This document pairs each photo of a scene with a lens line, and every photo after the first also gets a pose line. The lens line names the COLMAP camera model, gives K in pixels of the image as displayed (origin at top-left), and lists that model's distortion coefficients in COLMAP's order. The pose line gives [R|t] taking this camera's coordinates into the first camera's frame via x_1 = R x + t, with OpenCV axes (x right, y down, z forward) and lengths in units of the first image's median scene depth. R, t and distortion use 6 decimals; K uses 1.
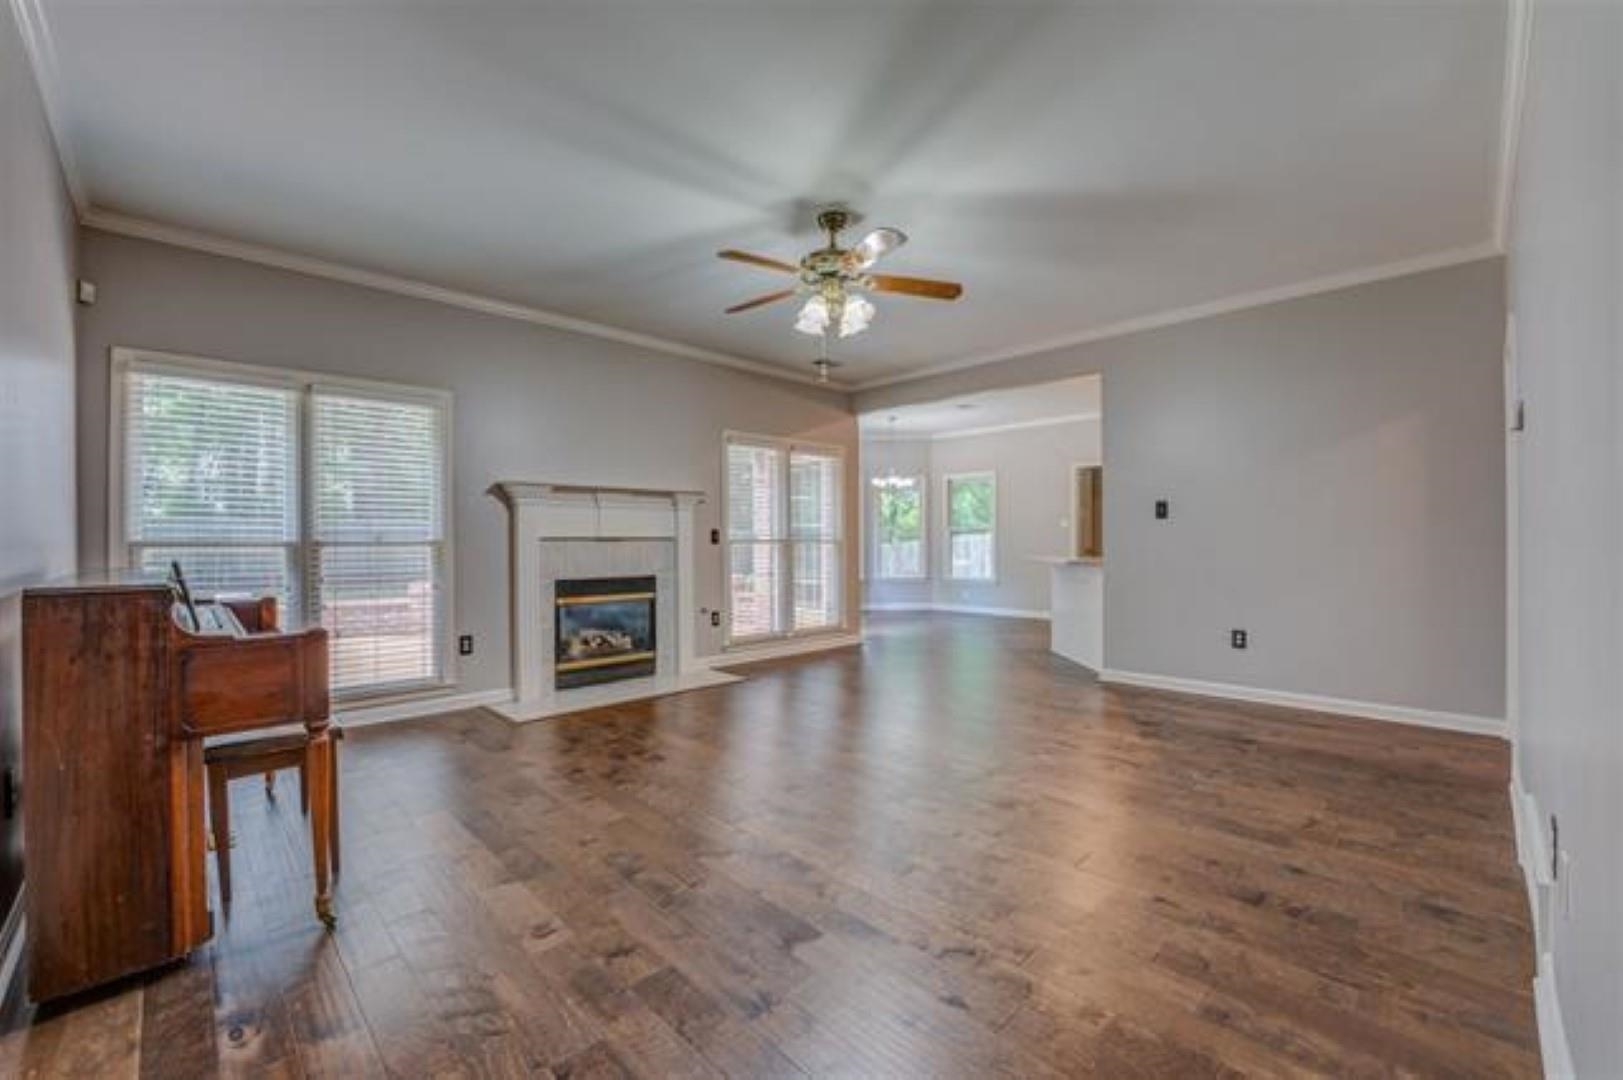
lens RADIAL K [[663.0, 0, 808.1], [0, 663.0, 541.2], [0, 0, 1]] dist [-0.015563, 0.000304]
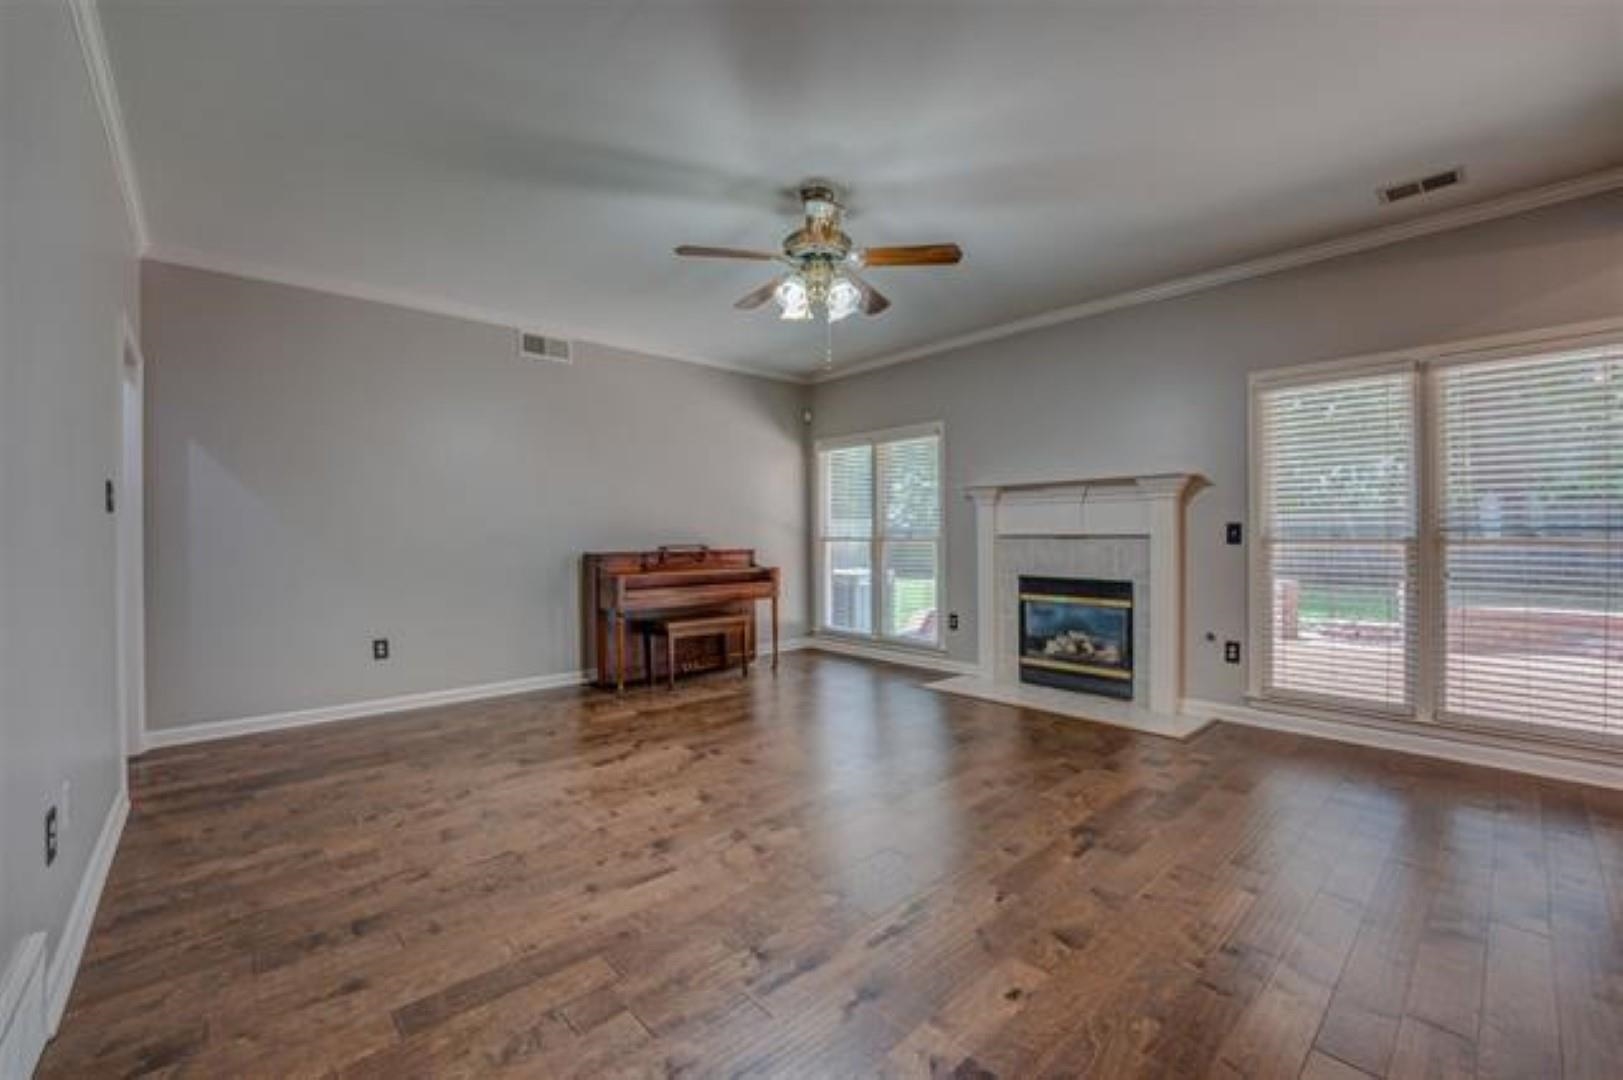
lens RADIAL K [[663.0, 0, 806.7], [0, 663.0, 534.8], [0, 0, 1]] dist [-0.015563, 0.000304]
pose [[-0.034247, 0.000283, -0.999413, 0.665539], [0.000781, 1.000000, 0.000256, -0.005924], [0.999413, -0.000772, -0.034248, 0.696722]]
